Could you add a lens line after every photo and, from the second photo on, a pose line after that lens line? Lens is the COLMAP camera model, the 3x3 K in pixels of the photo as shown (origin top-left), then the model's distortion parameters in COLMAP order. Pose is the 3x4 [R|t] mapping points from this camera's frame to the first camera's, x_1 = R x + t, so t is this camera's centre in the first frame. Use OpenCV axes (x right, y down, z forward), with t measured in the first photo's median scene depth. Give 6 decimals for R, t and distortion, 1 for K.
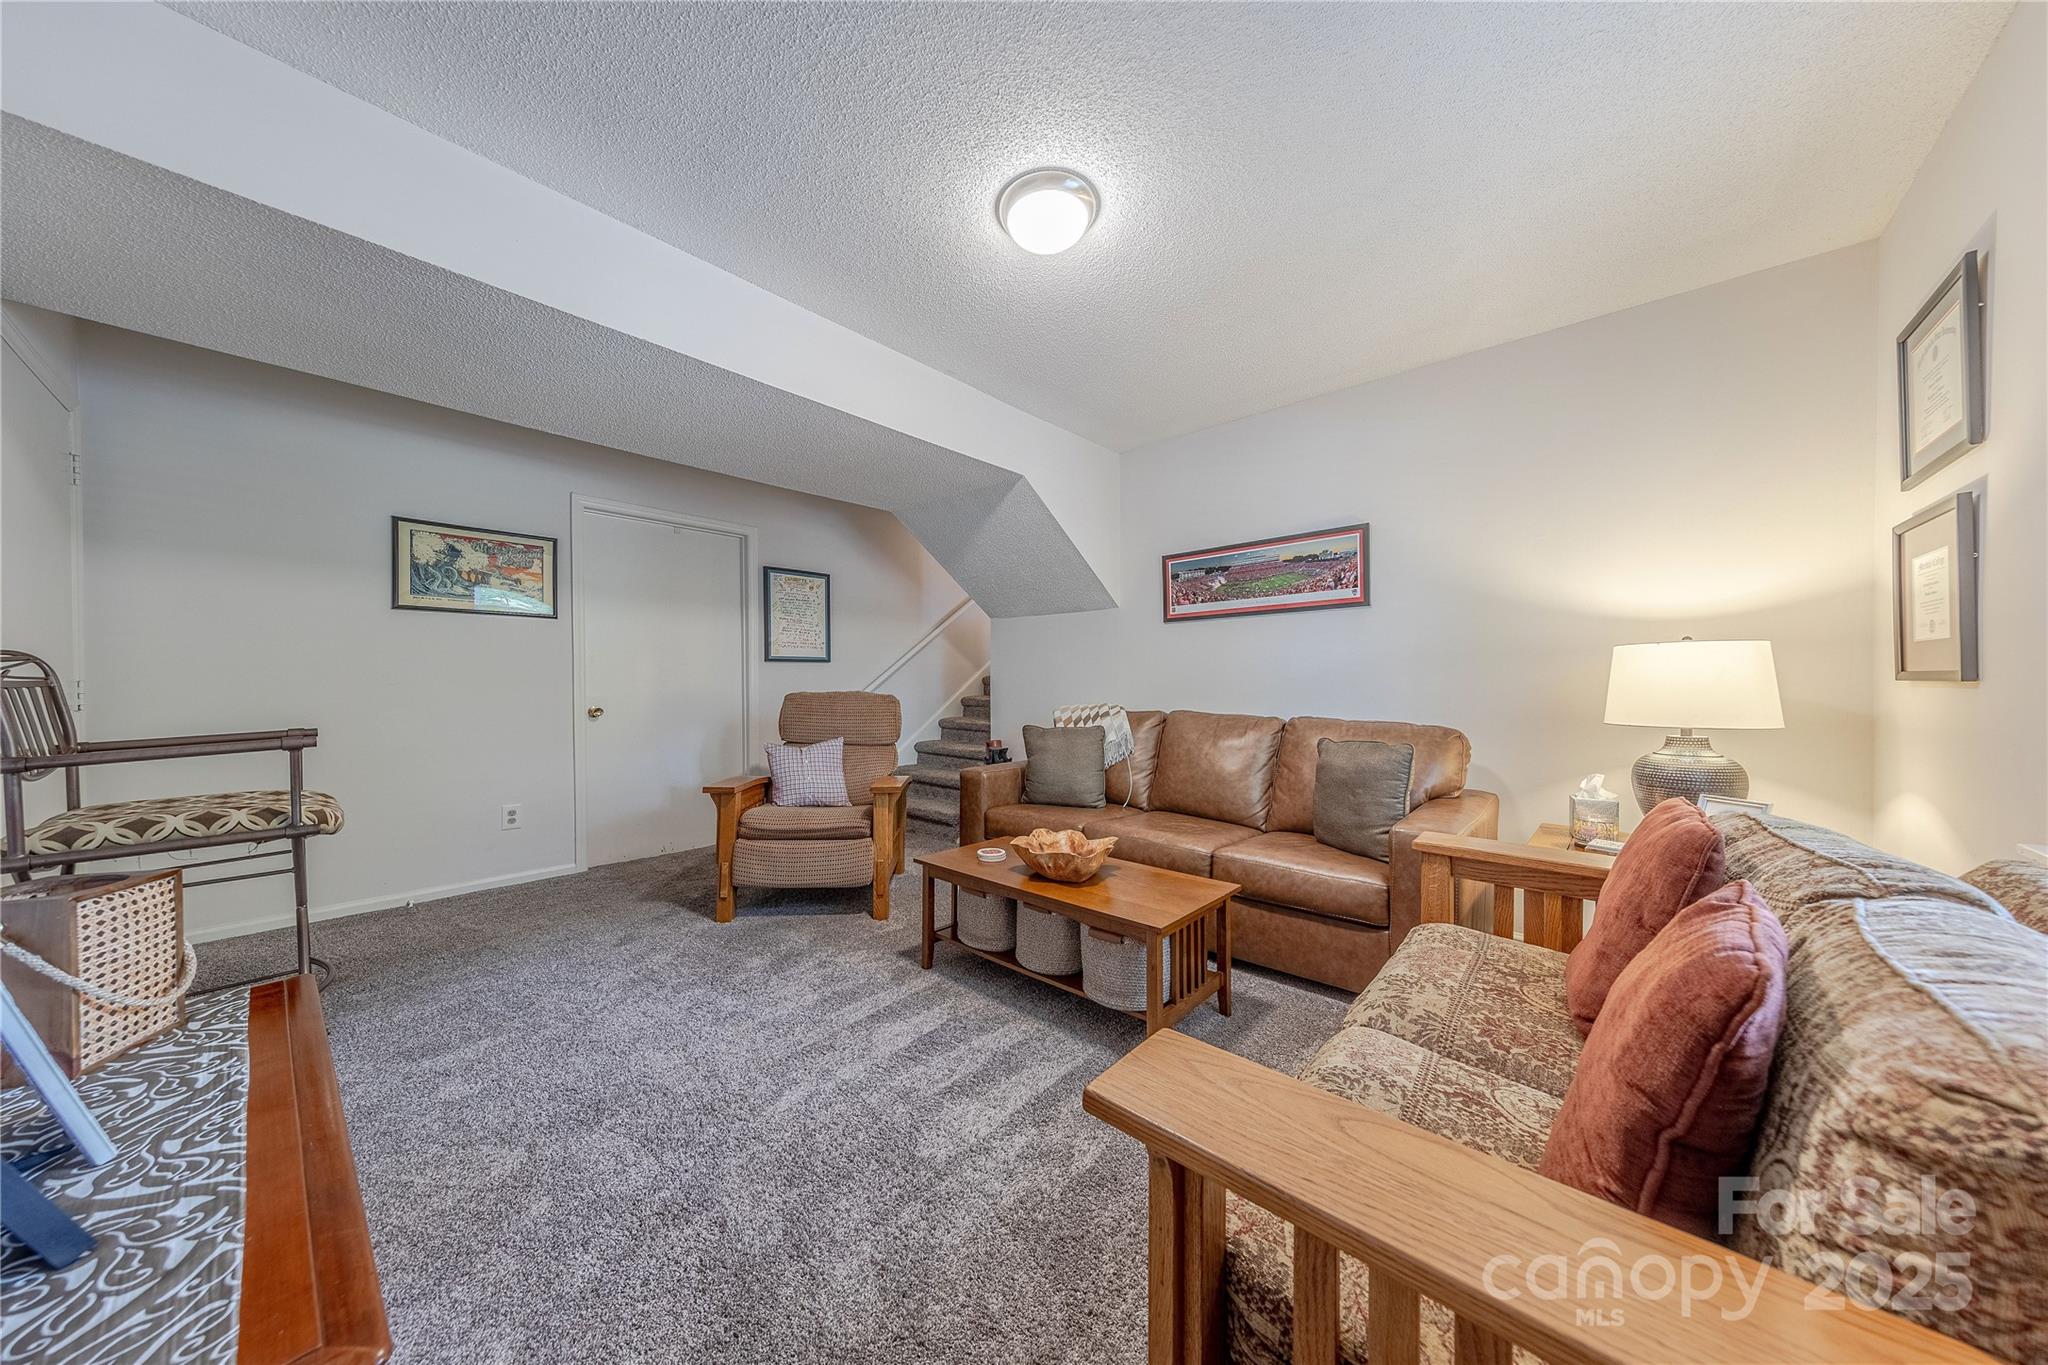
lens RADIAL K [[633.4, 0, 1019.2], [0, 633.4, 688.5], [0, 0, 1]] dist [0.007652, -0.000085]
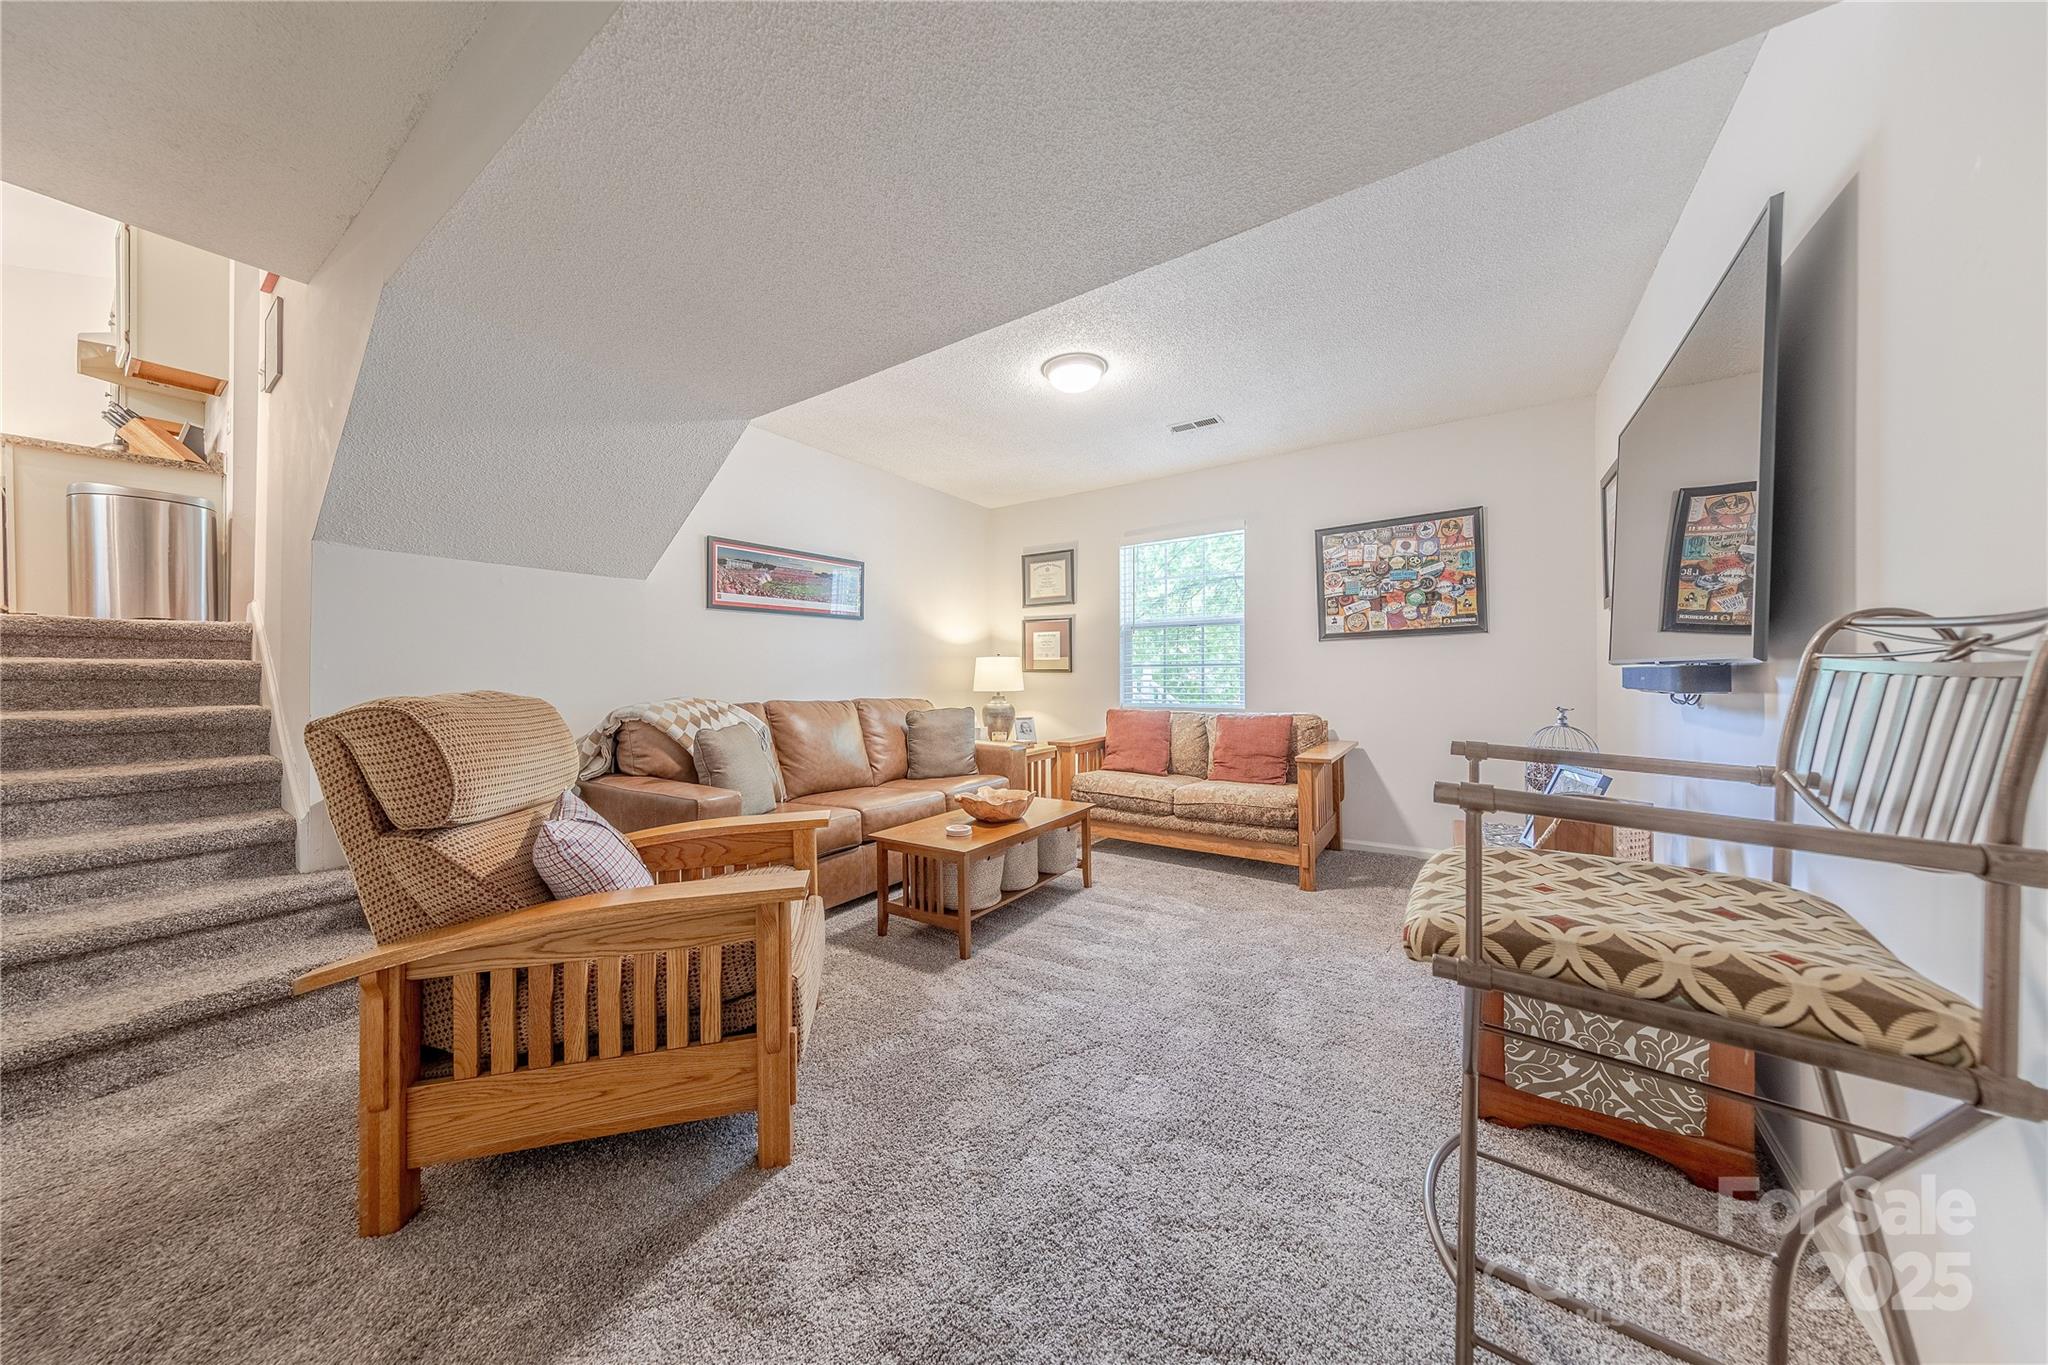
lens RADIAL K [[645.5, 0, 1004.2], [0, 645.5, 677.6], [0, 0, 1]] dist [0.008531, -0.000039]
pose [[-0.084123, -0.010307, 0.996402, -0.819117], [0.008521, 0.999903, 0.011062, -0.009891], [-0.996419, 0.009421, -0.084027, 0.708615]]
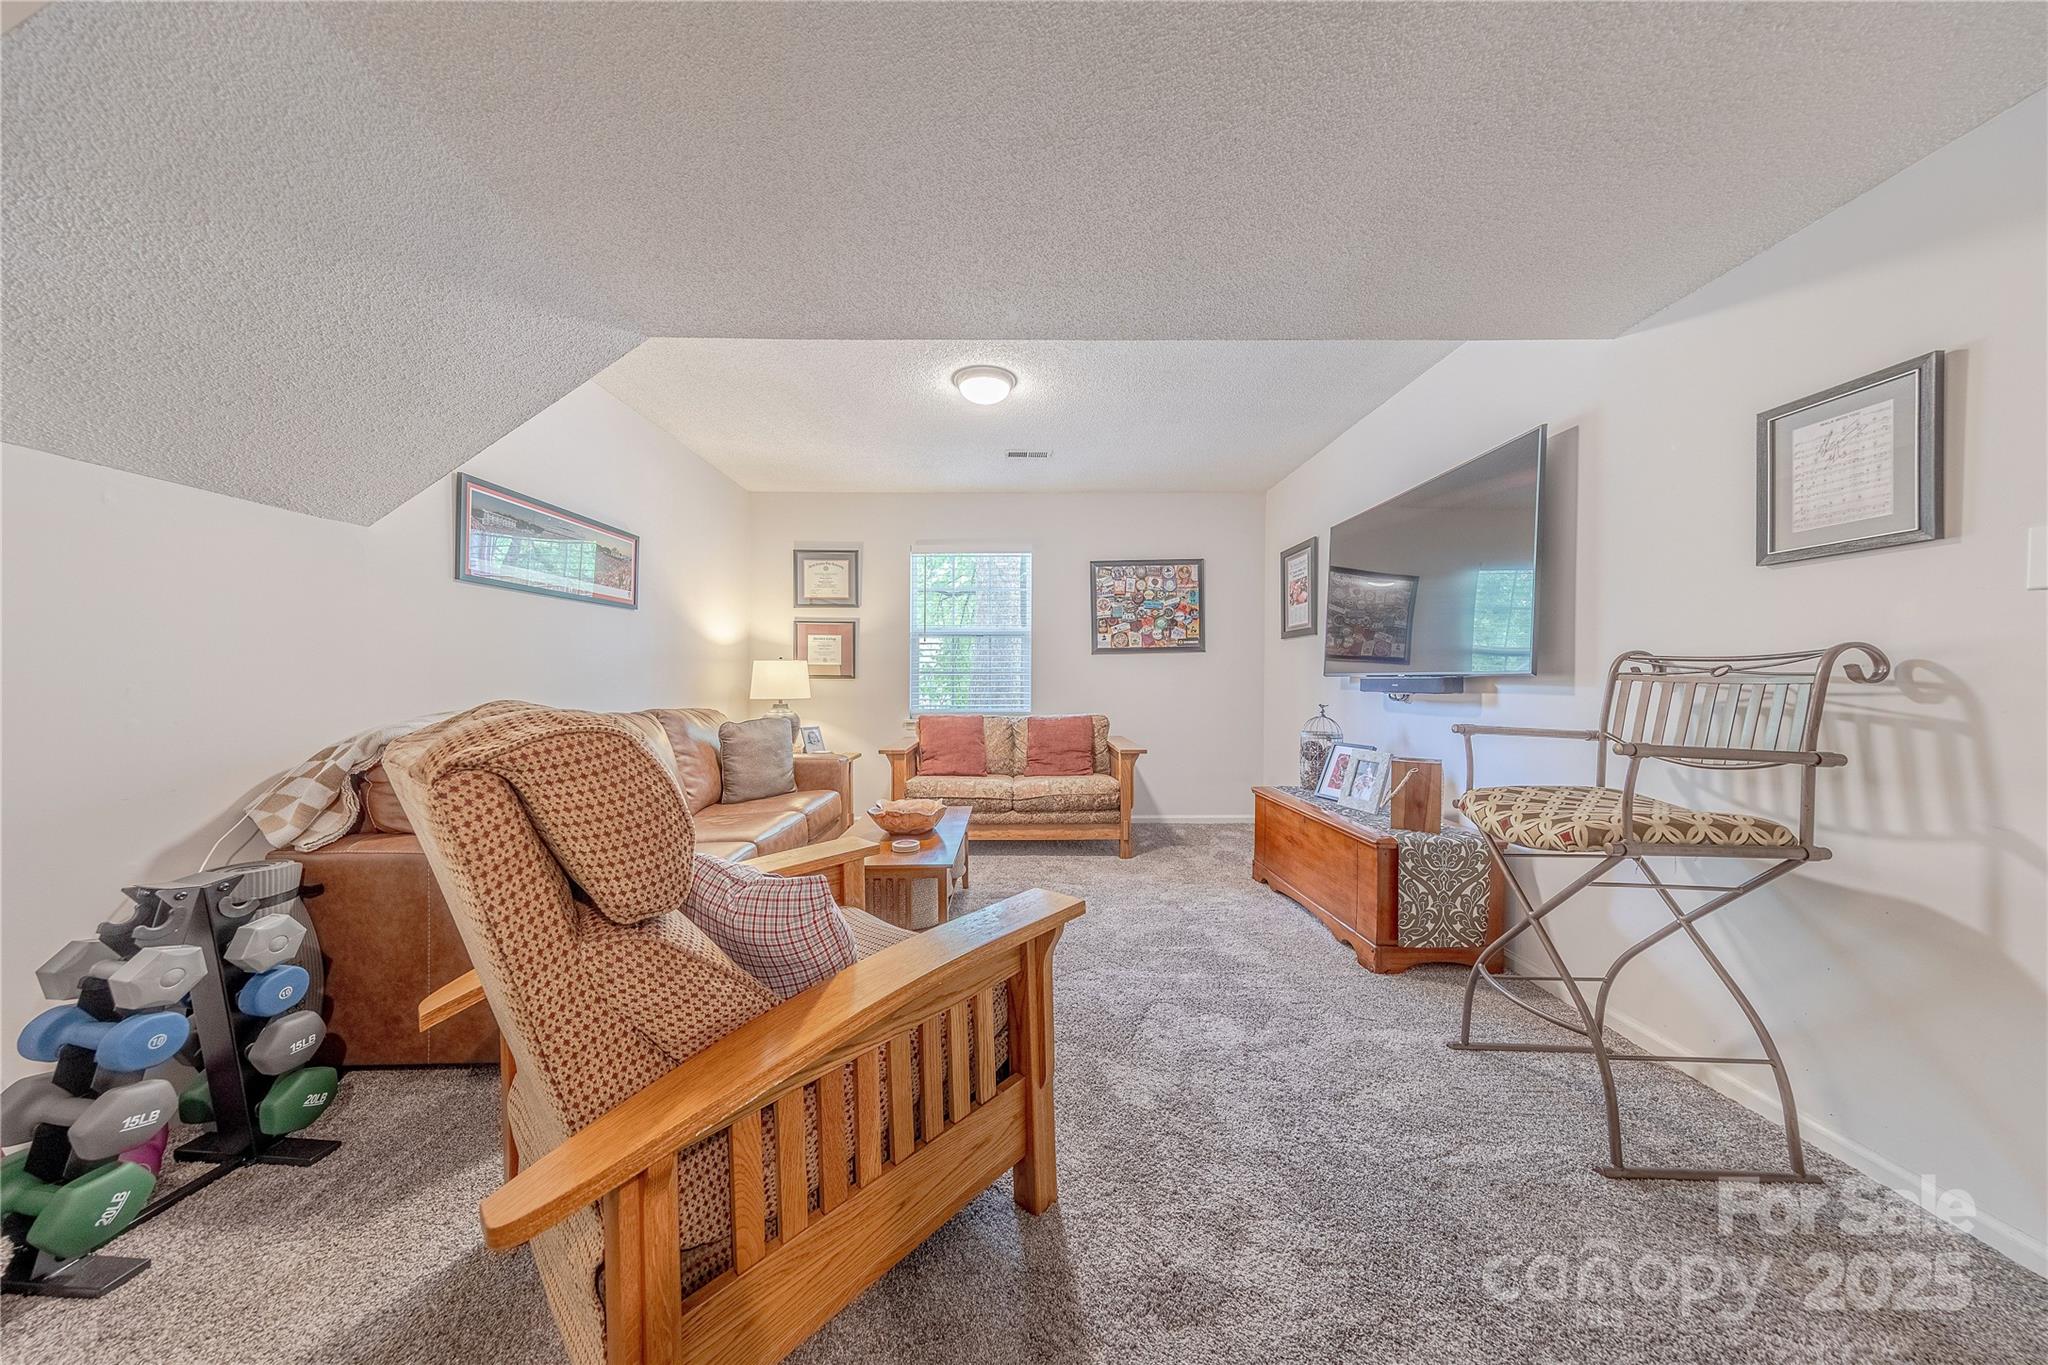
lens RADIAL K [[651.3, 0, 1002.2], [0, 651.3, 692.7], [0, 0, 1]] dist [0.010792, -0.000011]
pose [[-0.635192, -0.020490, 0.772083, -0.673388], [-0.002035, 0.999689, 0.024855, -0.009403], [-0.772352, 0.014216, -0.635036, 1.089916]]
